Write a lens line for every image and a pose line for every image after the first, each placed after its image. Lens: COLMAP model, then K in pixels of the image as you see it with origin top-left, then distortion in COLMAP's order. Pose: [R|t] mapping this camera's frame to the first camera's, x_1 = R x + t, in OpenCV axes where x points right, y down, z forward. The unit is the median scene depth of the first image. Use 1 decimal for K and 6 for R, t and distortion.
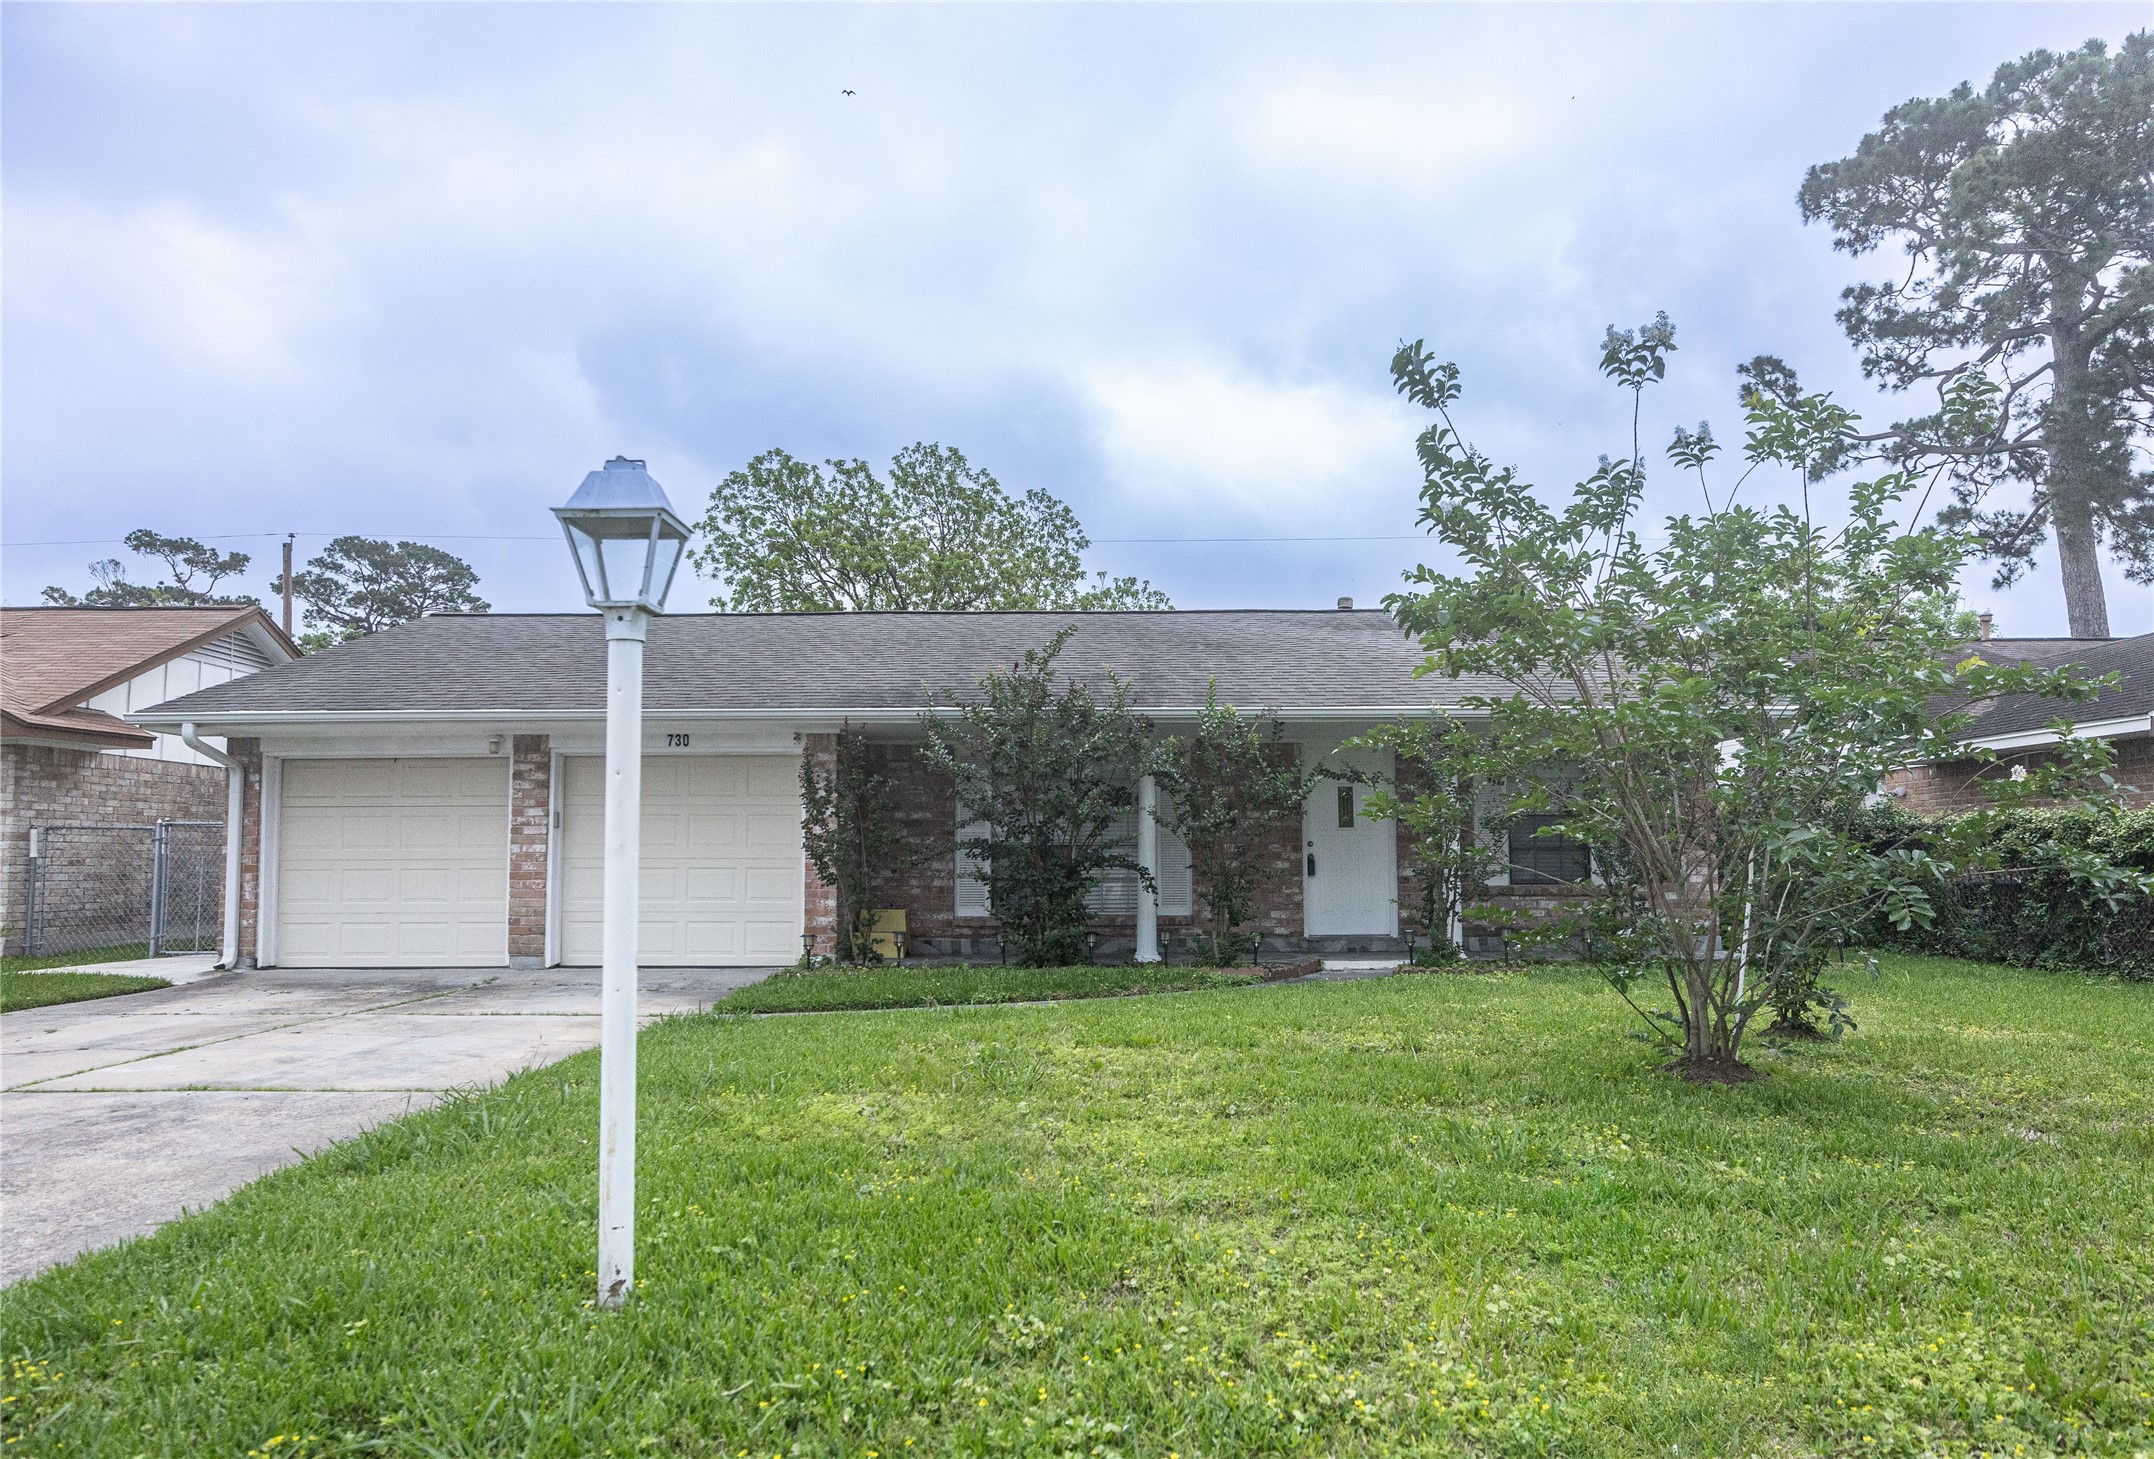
lens RADIAL K [[1344.4, 0, 1077.0], [0, 1344.4, 729.5], [0, 0, 1]] dist [0.007262, -0.044653]
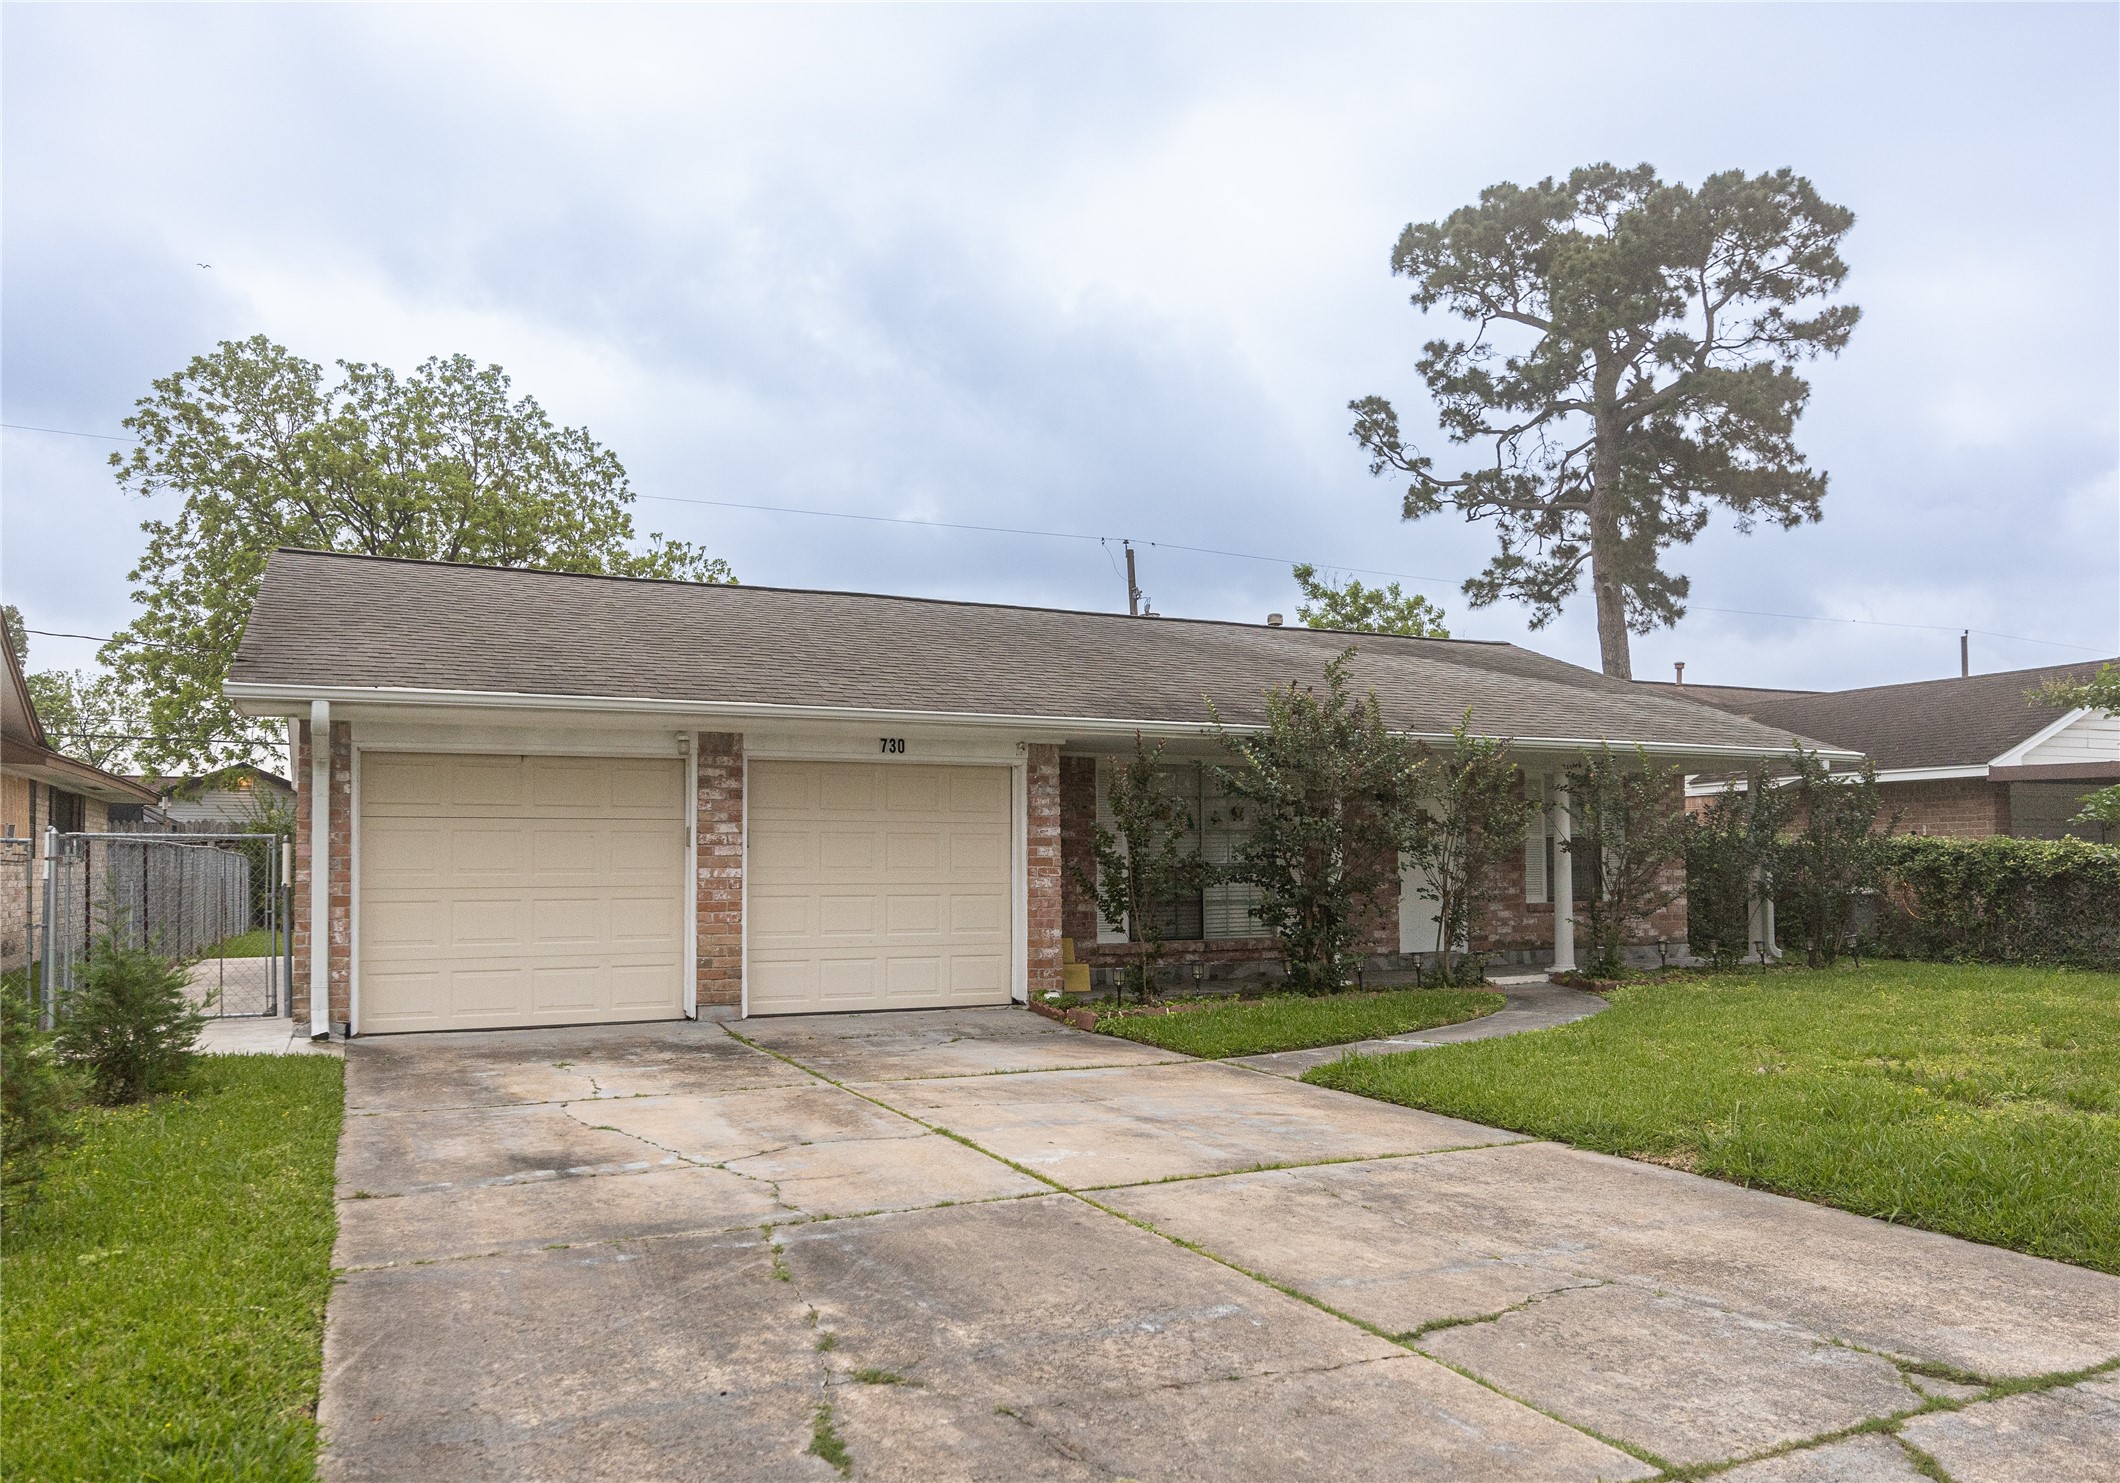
lens RADIAL K [[1510.5, 0, 1060.0], [0, 1510.5, 741.5], [0, 0, 1]] dist [-0.041006, -0.001983]
pose [[0.895983, 0.035546, 0.442664, -0.432335], [-0.042643, 0.999072, 0.006087, -0.003468], [-0.442037, -0.024331, 0.896667, 0.066108]]
